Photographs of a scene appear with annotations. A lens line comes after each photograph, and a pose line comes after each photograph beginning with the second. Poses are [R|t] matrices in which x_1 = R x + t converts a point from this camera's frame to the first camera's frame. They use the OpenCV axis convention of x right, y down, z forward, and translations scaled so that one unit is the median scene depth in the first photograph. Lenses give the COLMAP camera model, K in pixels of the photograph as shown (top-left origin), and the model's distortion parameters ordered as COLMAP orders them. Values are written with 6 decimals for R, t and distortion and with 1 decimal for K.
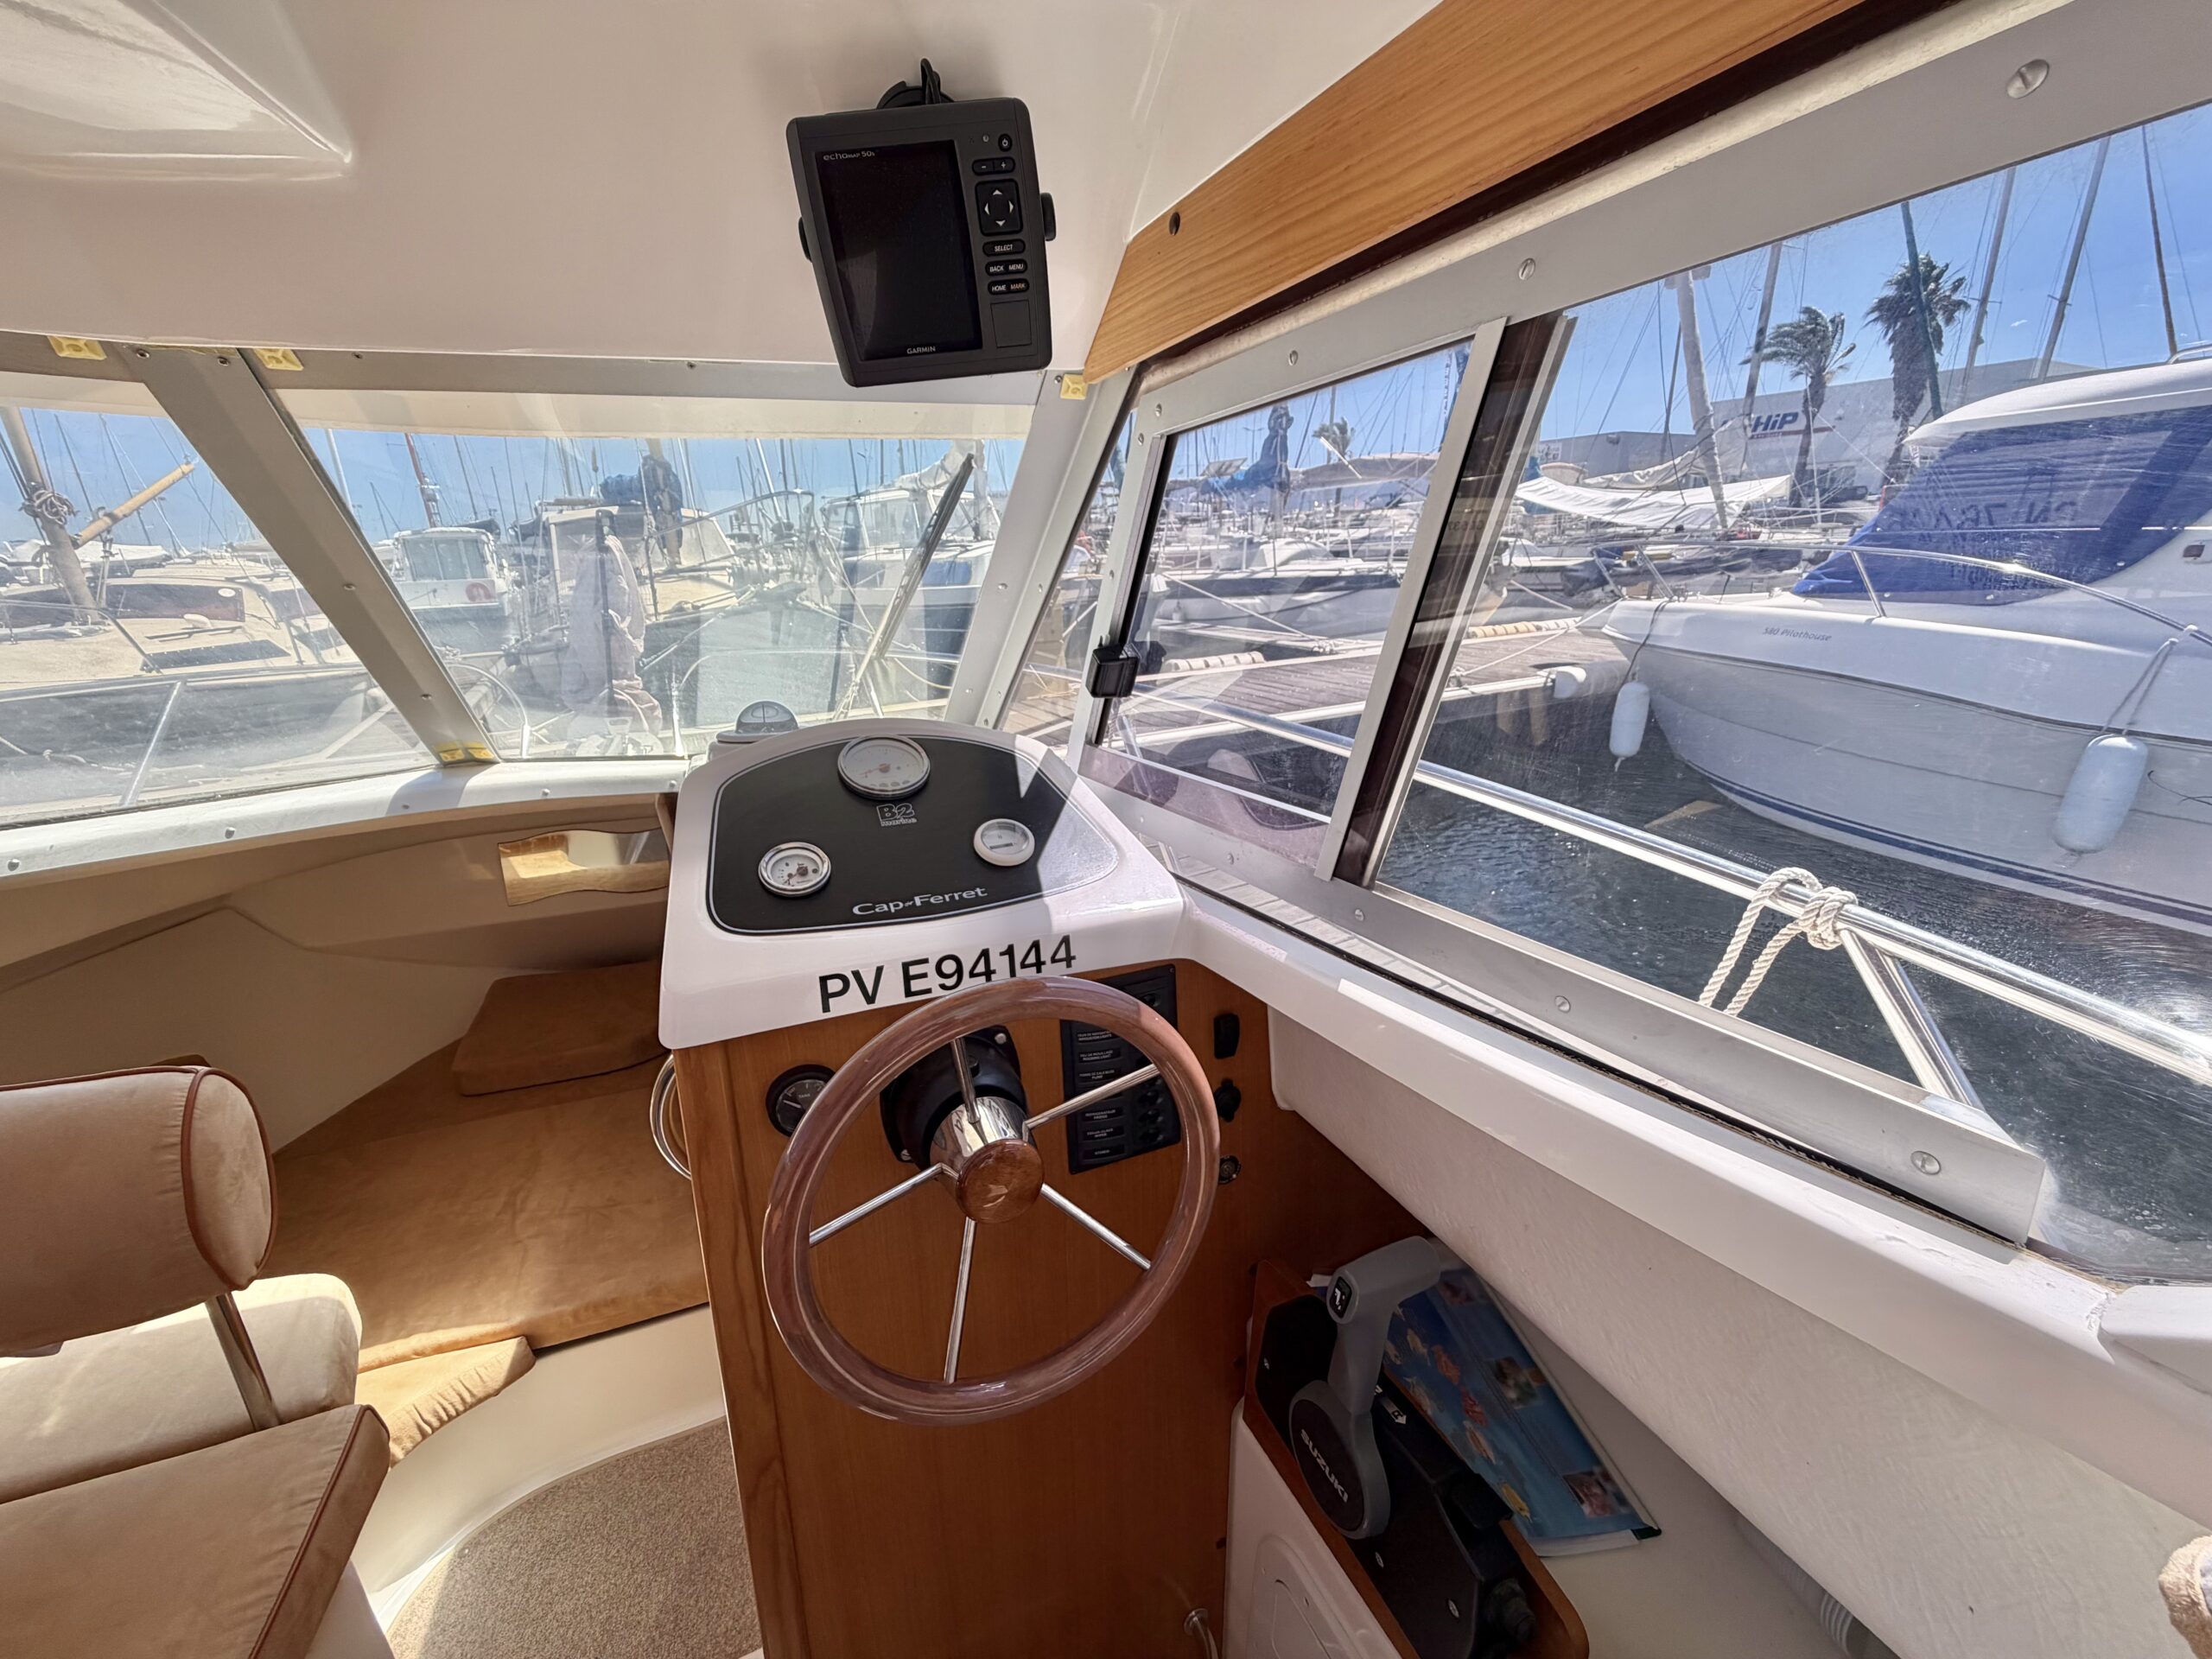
lens RADIAL K [[885.8, 0, 1100.9], [0, 885.8, 831.5], [0, 0, 1]] dist [0.002462, -0.000546]
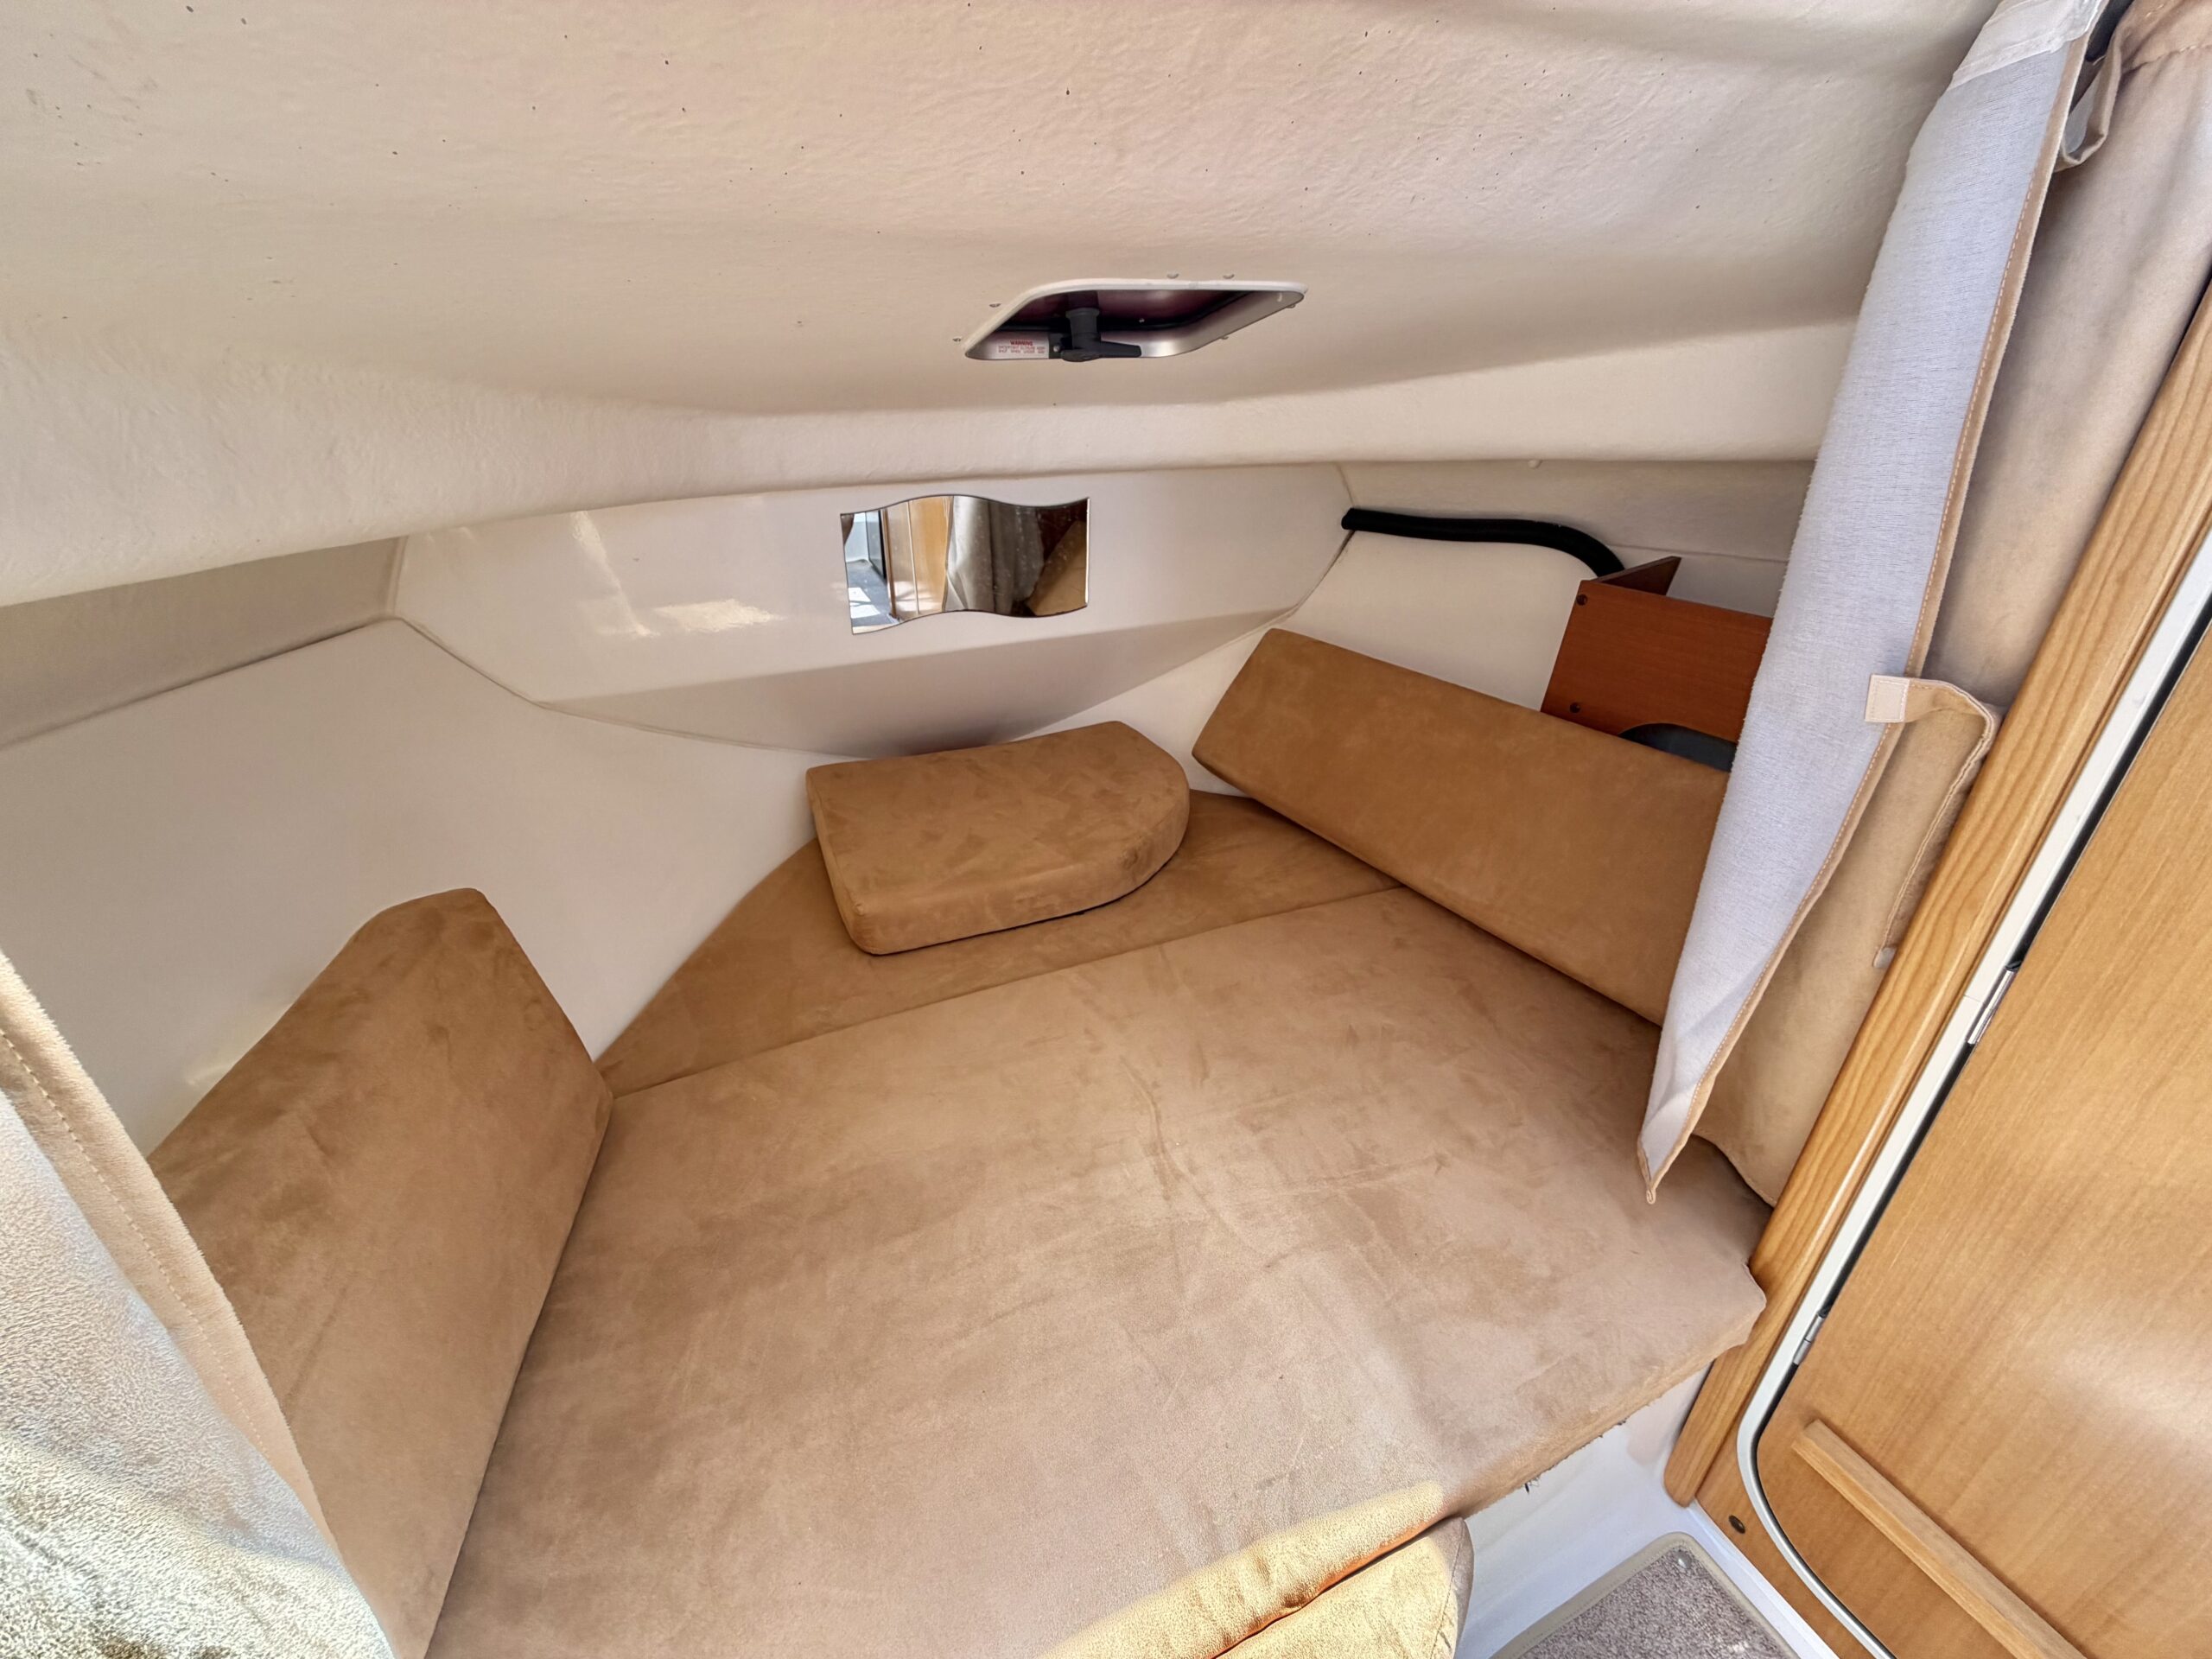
lens RADIAL K [[885.8, 0, 1100.9], [0, 885.8, 831.5], [0, 0, 1]] dist [0.002462, -0.000546]
pose [[0.999655, -0.021017, 0.015765, -1.157950], [0.017810, 0.983233, 0.181480, 0.241379], [-0.019315, -0.181136, 0.983268, 0.919760]]
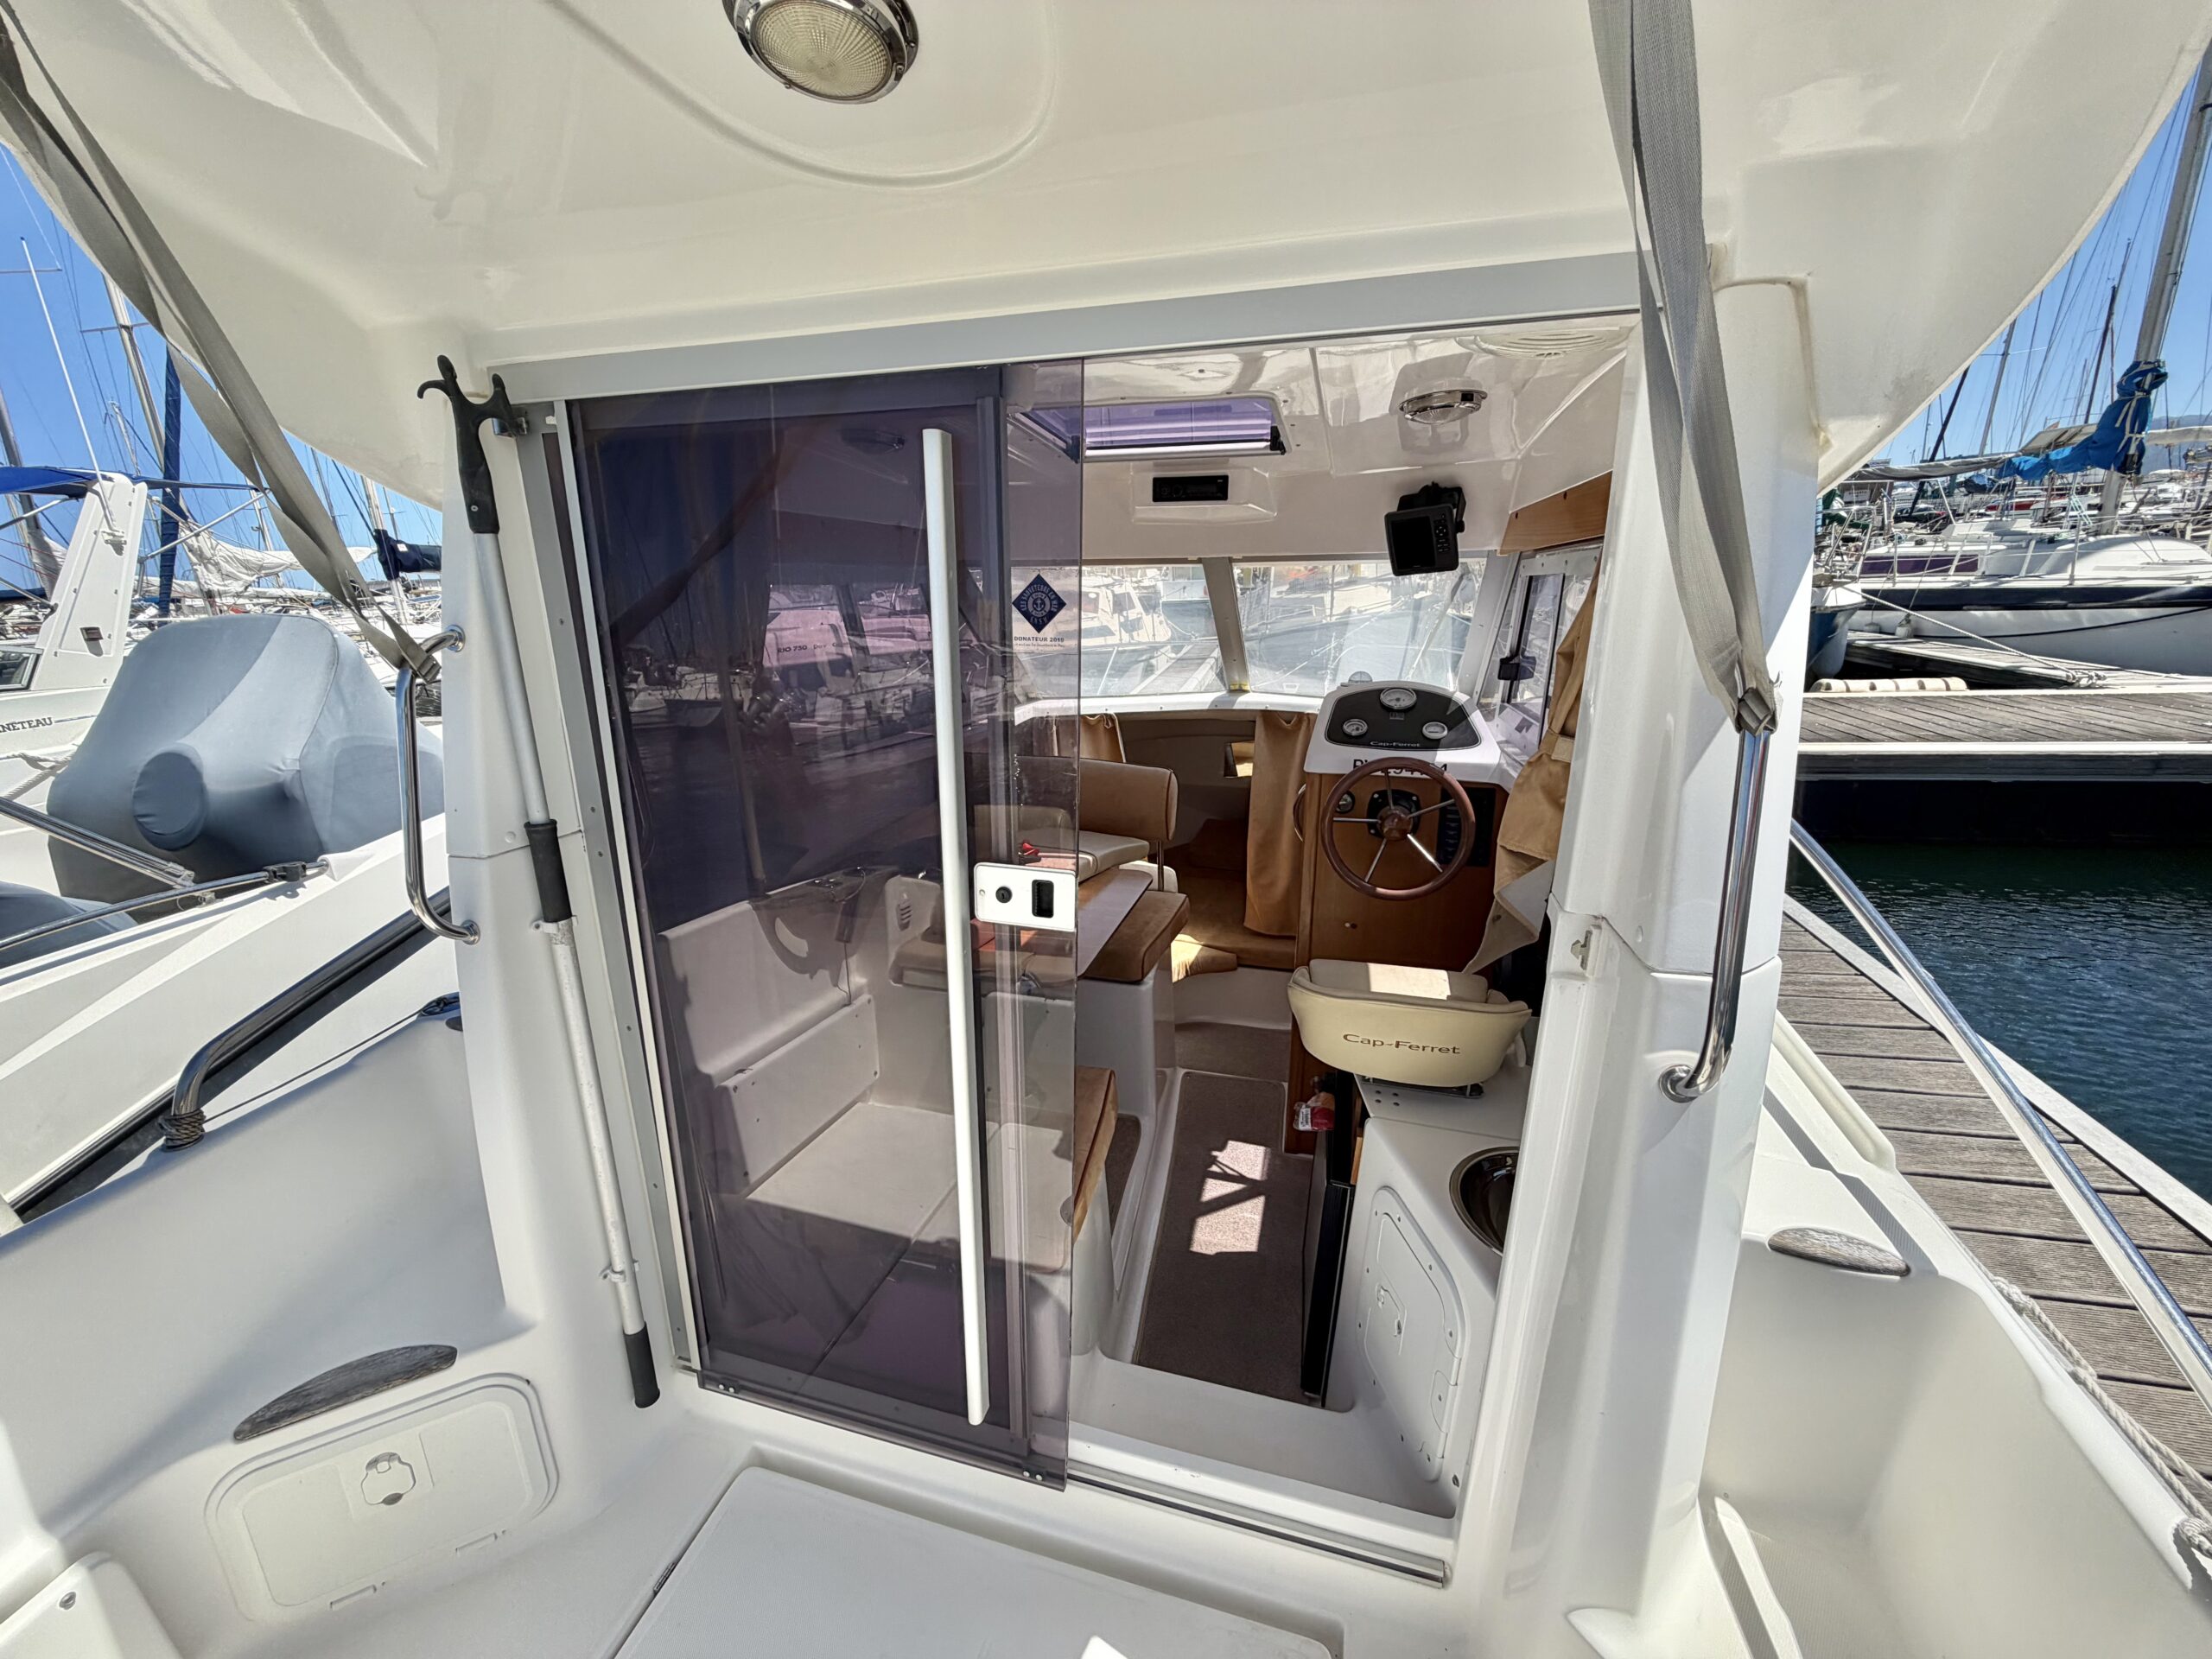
lens RADIAL K [[870.3, 0, 1110.8], [0, 870.3, 816.3], [0, 0, 1]] dist [0.000526, -0.000039]
pose [[0.768030, 0.172701, -0.616688, 0.653372], [-0.177404, 0.982642, 0.054243, 0.242714], [0.615351, 0.067743, 0.785337, -1.317984]]
